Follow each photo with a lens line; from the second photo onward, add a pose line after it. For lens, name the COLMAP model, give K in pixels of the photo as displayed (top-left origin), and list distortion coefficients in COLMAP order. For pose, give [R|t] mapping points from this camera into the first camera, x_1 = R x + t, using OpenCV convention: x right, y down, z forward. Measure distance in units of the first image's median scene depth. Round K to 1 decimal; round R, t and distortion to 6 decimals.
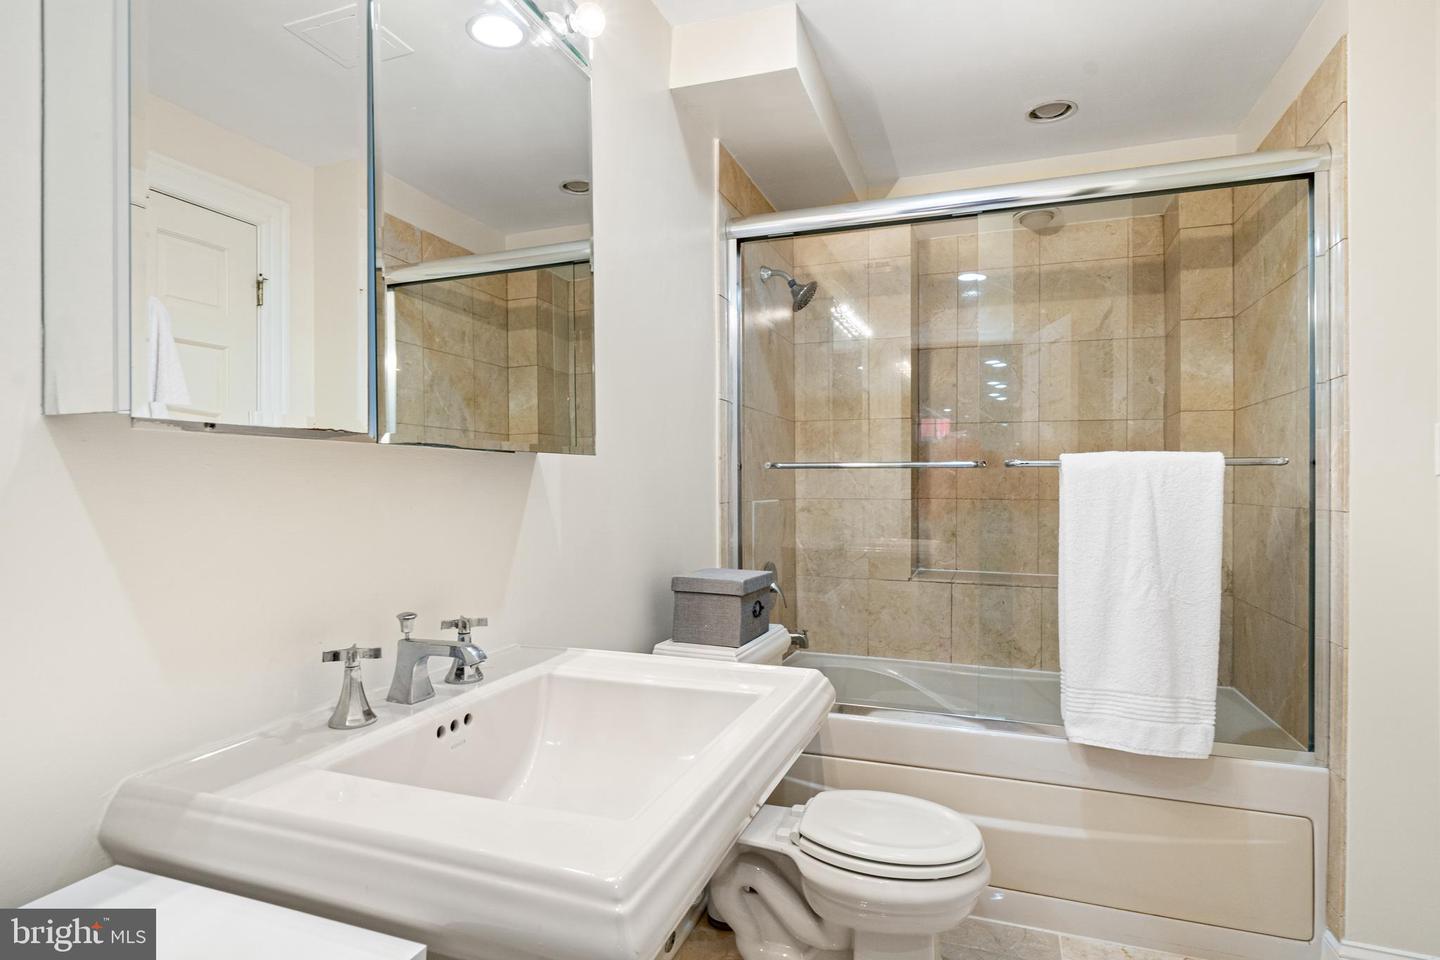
lens RADIAL K [[790.9, 0, 709.2], [0, 790.9, 482.3], [0, 0, 1]] dist [0.003310, -0.000188]
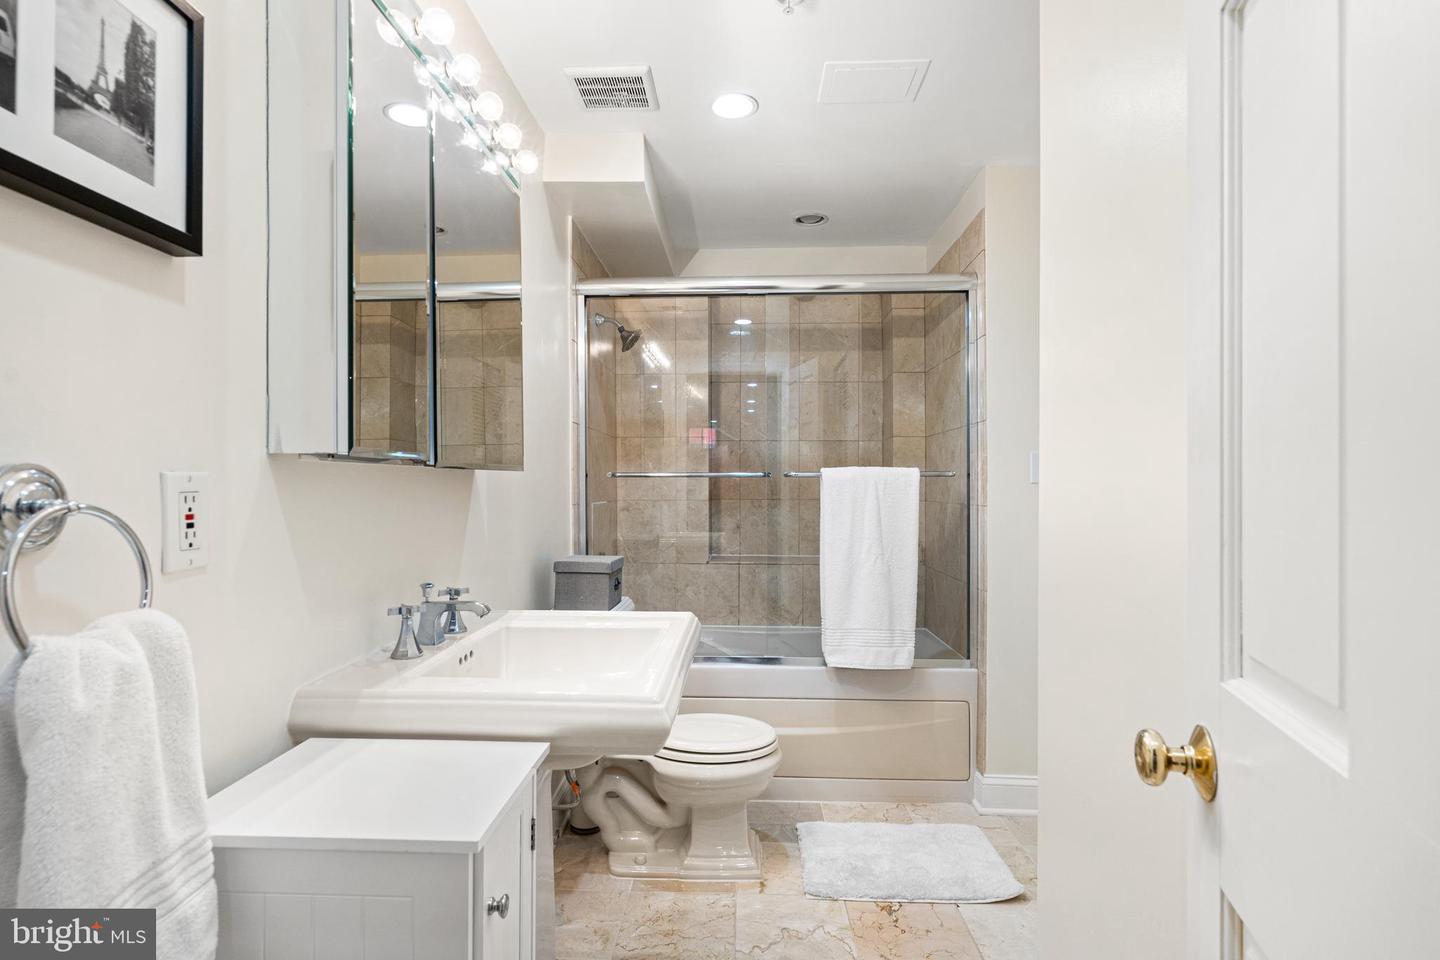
lens RADIAL K [[740.1, 0, 722.3], [0, 740.1, 482.9], [0, 0, 1]] dist [0.002613, -0.001826]
pose [[0.950641, -0.001581, 0.310289, -0.147801], [0.002169, 0.999996, -0.001552, -0.007074], [-0.310286, 0.002148, 0.950641, -0.228540]]
